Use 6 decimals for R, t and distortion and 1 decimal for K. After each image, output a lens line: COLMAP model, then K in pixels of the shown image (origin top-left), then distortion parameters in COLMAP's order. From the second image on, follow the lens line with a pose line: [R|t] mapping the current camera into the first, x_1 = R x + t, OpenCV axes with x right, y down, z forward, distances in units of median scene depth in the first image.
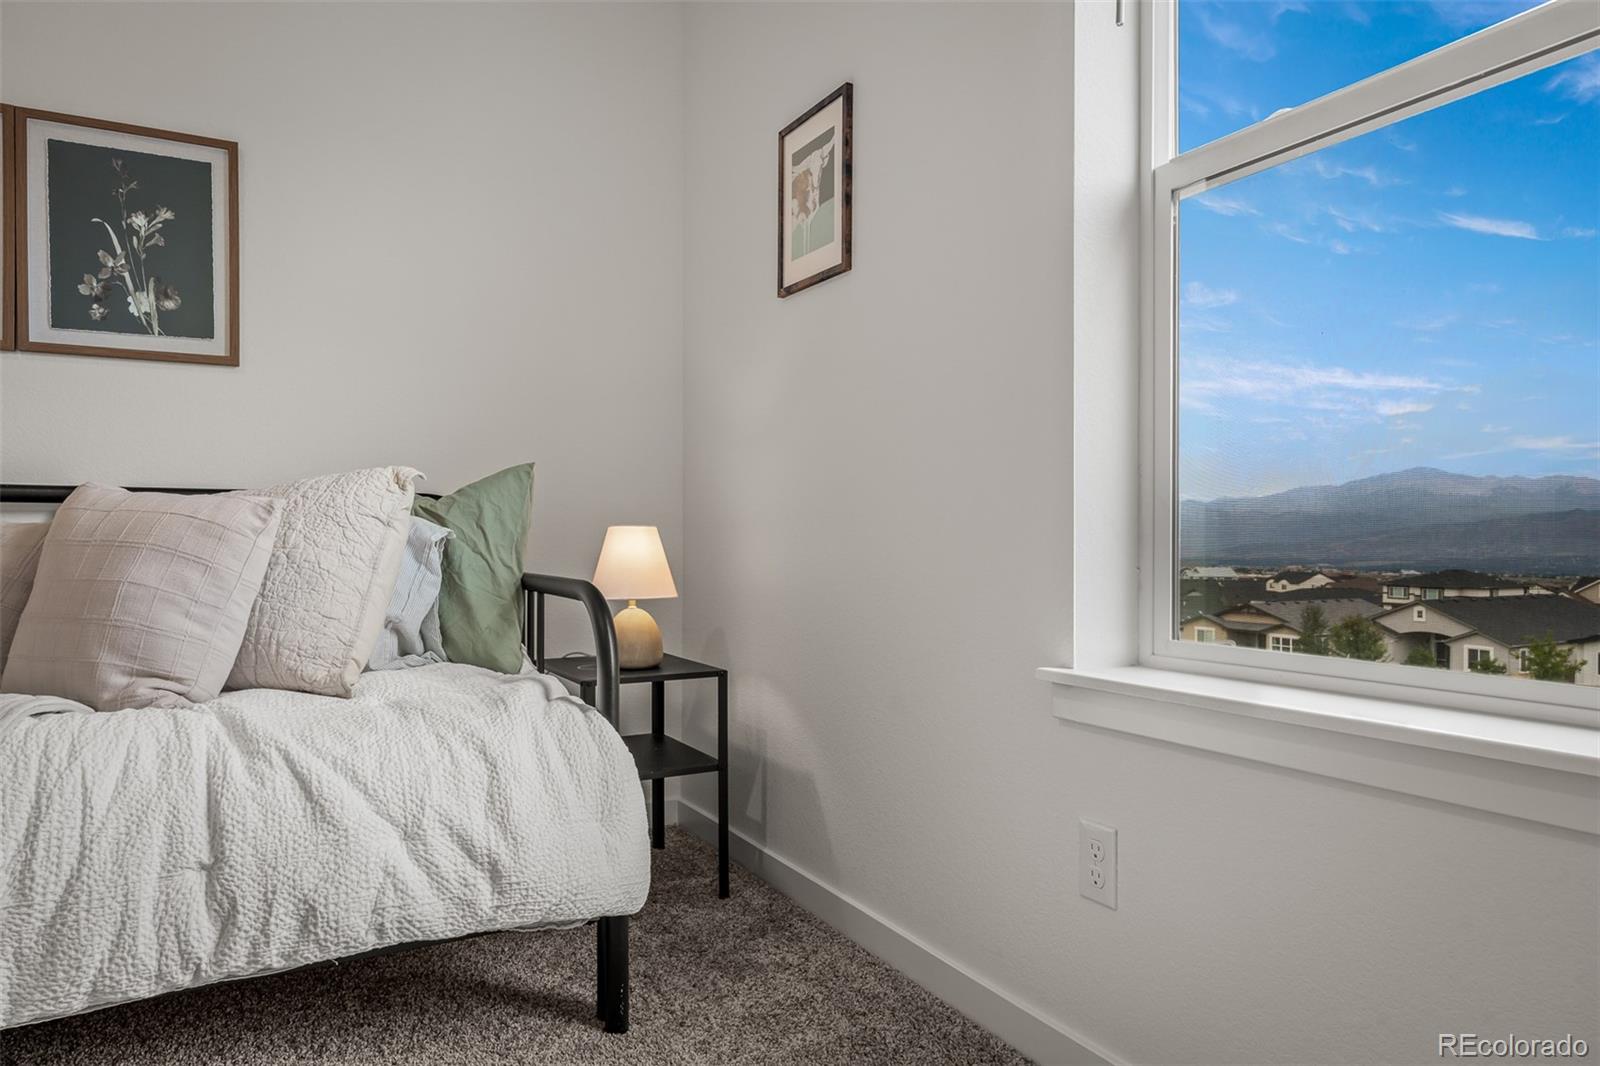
lens RADIAL K [[1010.0, 0, 800.0], [0, 1010.0, 533.0], [0, 0, 1]] dist [0.004383, 0.001603]
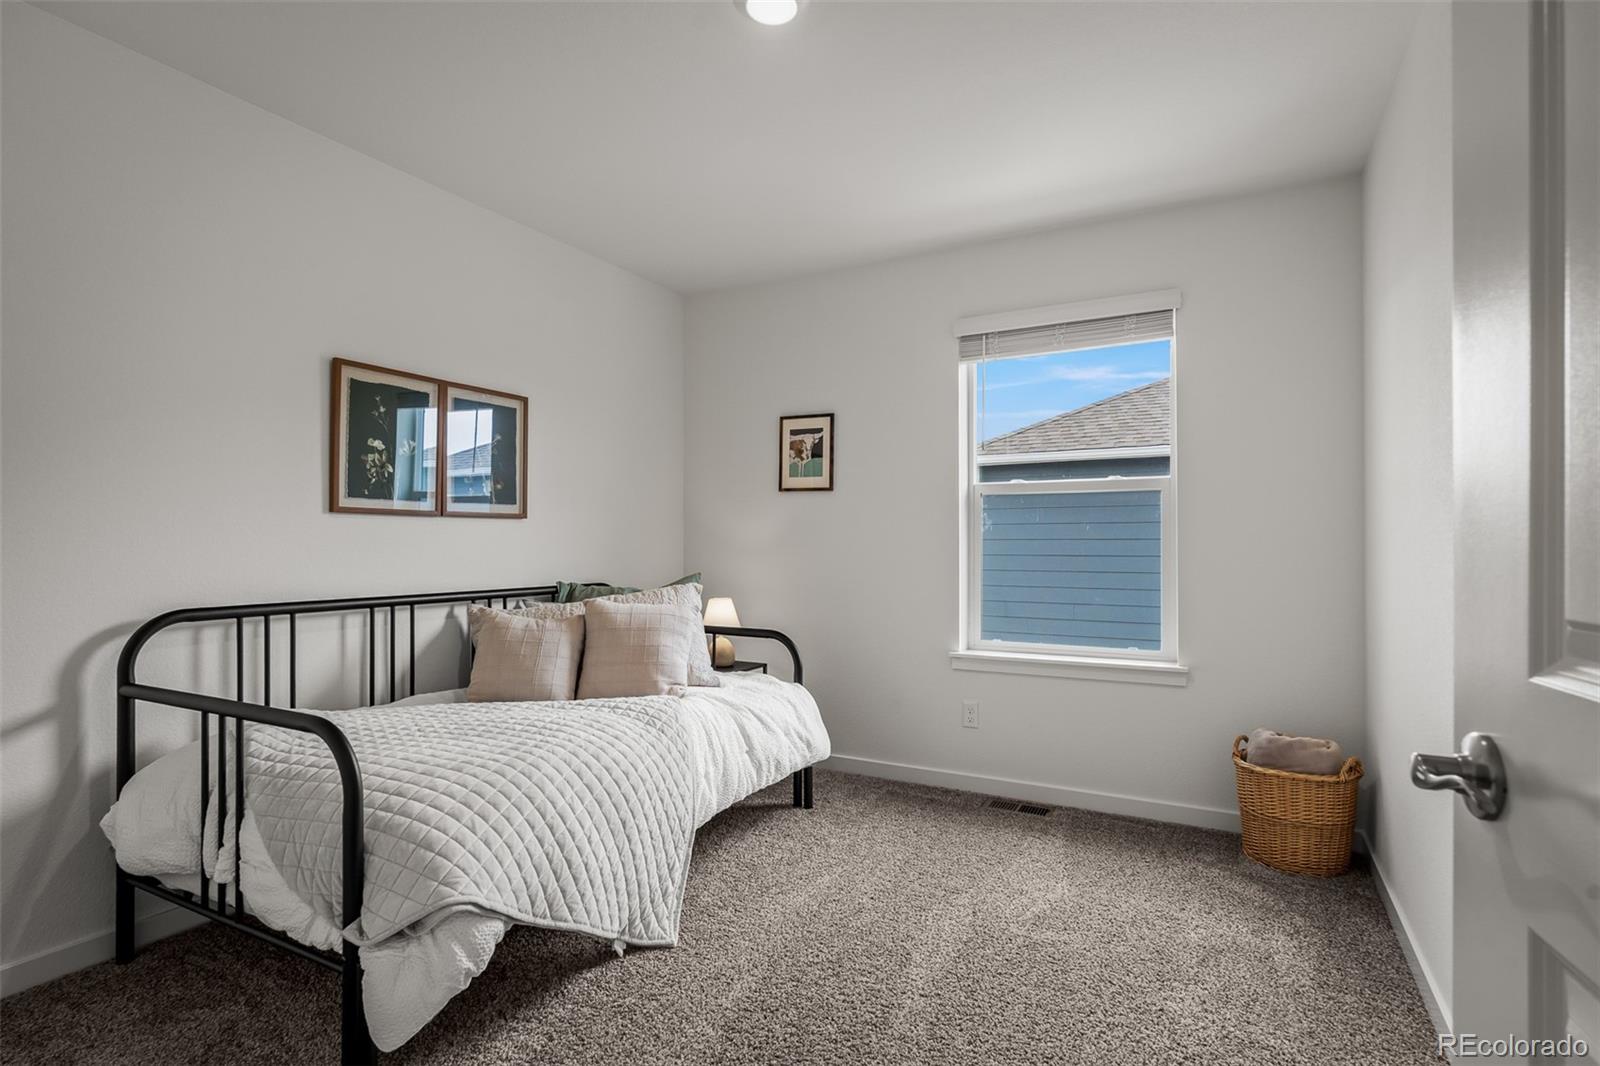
lens RADIAL K [[807.8, 0, 800.0], [0, 807.8, 533.0], [0, 0, 1]] dist [-0.002870, -0.000086]
pose [[0.836820, 0.005358, 0.547451, -1.051044], [-0.002806, 0.999981, -0.005497, -0.149498], [-0.547470, 0.003063, 0.836819, -0.547895]]
